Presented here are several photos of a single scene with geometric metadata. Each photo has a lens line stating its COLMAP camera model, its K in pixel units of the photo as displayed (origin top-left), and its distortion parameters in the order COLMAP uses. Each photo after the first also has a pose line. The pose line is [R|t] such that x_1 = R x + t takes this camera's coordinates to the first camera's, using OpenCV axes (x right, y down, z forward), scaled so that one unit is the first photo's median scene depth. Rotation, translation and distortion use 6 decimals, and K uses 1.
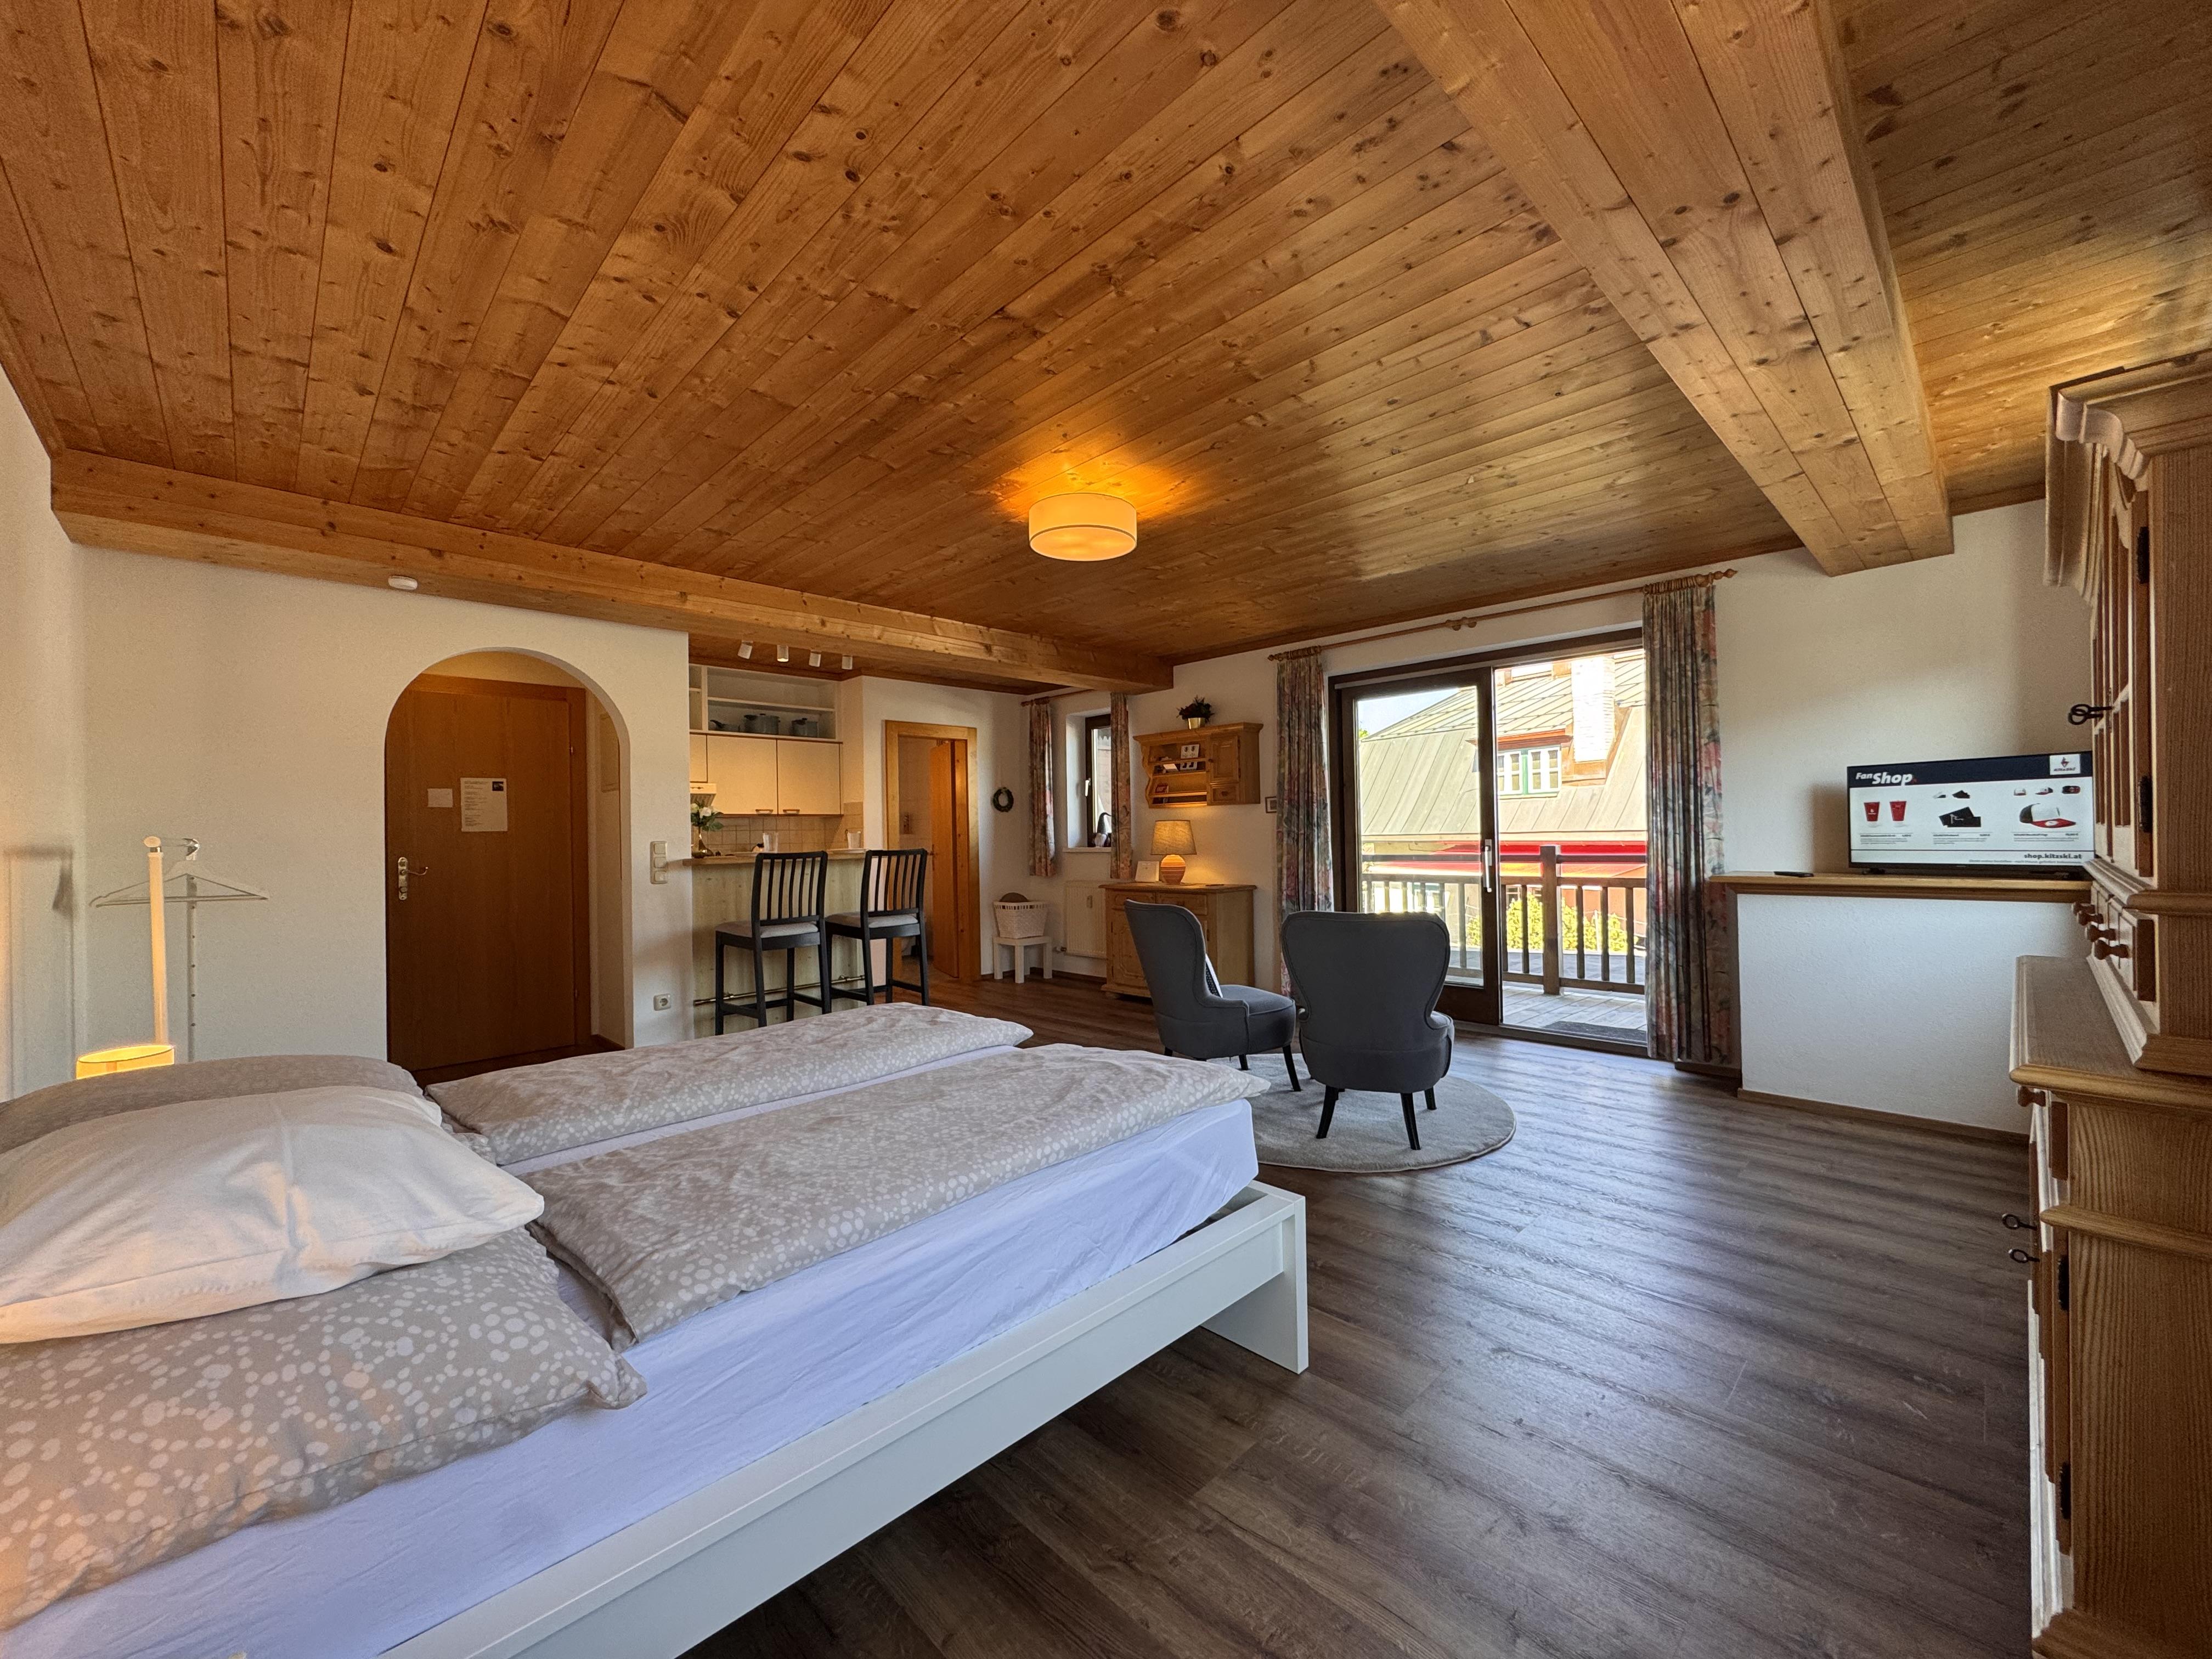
lens RADIAL K [[876.4, 0, 1106.0], [0, 876.4, 829.5], [0, 0, 1]] dist [-0.001498, -0.000080]
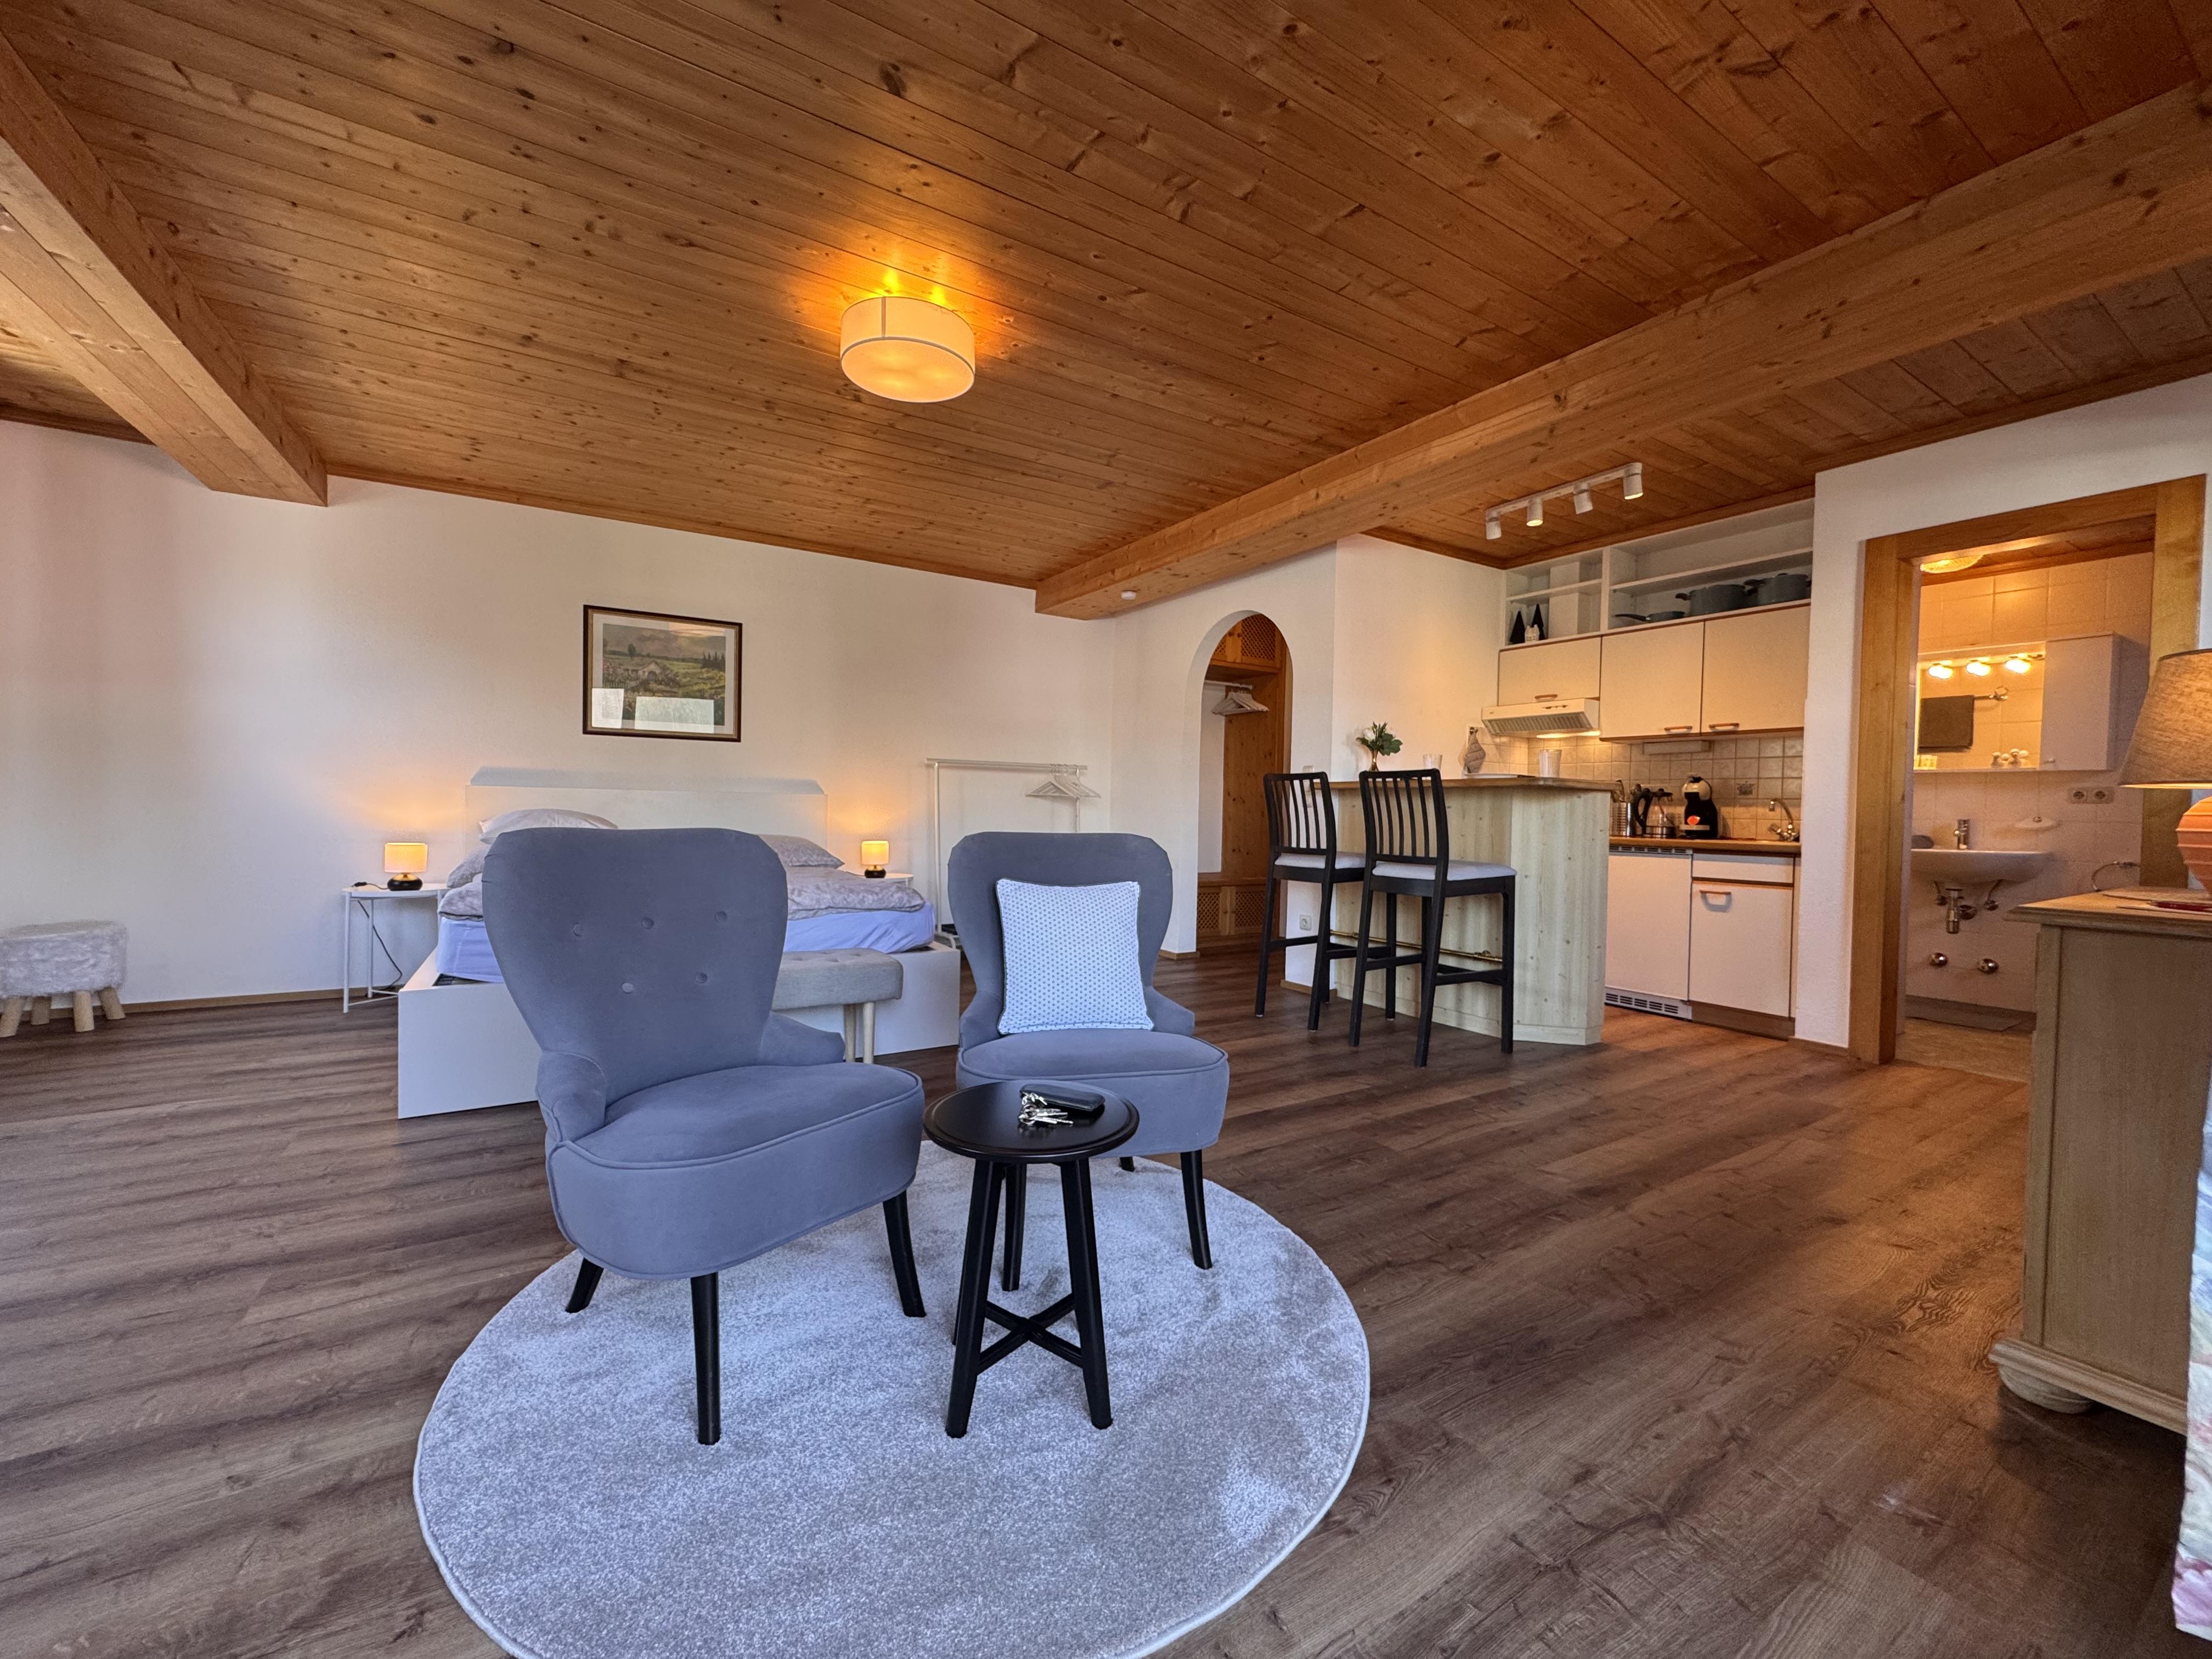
lens RADIAL K [[876.4, 0, 1106.0], [0, 876.4, 829.5], [0, 0, 1]] dist [-0.001498, -0.000080]
pose [[-0.221330, 0.049493, -0.973942, 0.498911], [-0.005631, 0.998630, 0.052027, 0.032085], [0.975183, 0.017000, -0.220748, 0.914462]]
